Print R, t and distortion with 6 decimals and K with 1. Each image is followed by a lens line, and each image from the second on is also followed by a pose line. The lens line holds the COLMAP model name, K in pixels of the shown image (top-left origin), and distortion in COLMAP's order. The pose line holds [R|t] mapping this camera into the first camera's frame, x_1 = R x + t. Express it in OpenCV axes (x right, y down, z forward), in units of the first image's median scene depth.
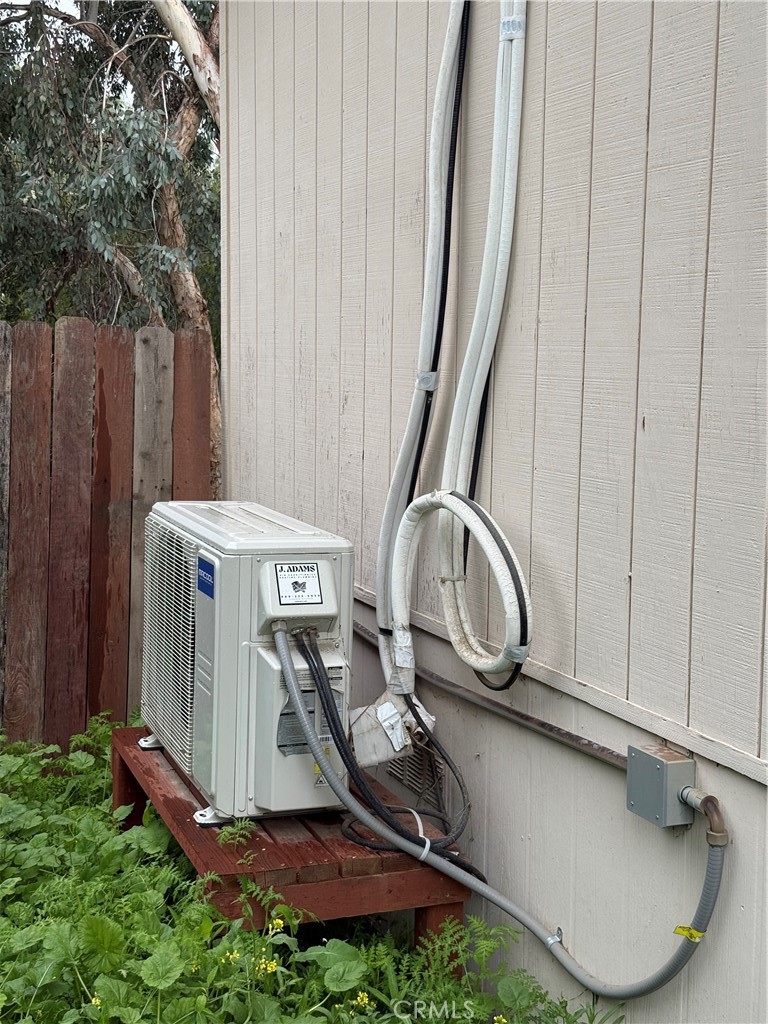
lens RADIAL K [[1427.5, 0, 384.1], [0, 1427.5, 512.0], [0, 0, 1]] dist [0.089019, 0.000000]
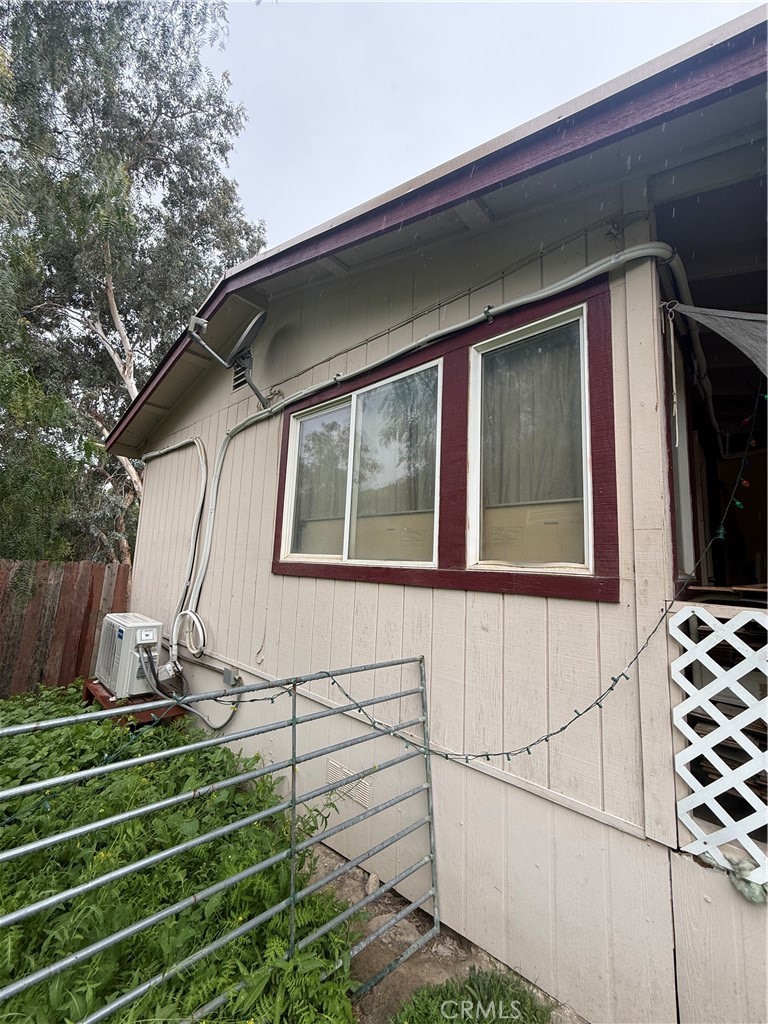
lens RADIAL K [[409.7, 0, 385.5], [0, 409.7, 507.5], [0, 0, 1]] dist [0.000300, 0.000677]
pose [[0.906542, 0.077174, 0.415000, 0.041875], [0.021670, 0.973340, -0.228341, -0.020385], [-0.421558, 0.215993, 0.880702, -0.381450]]
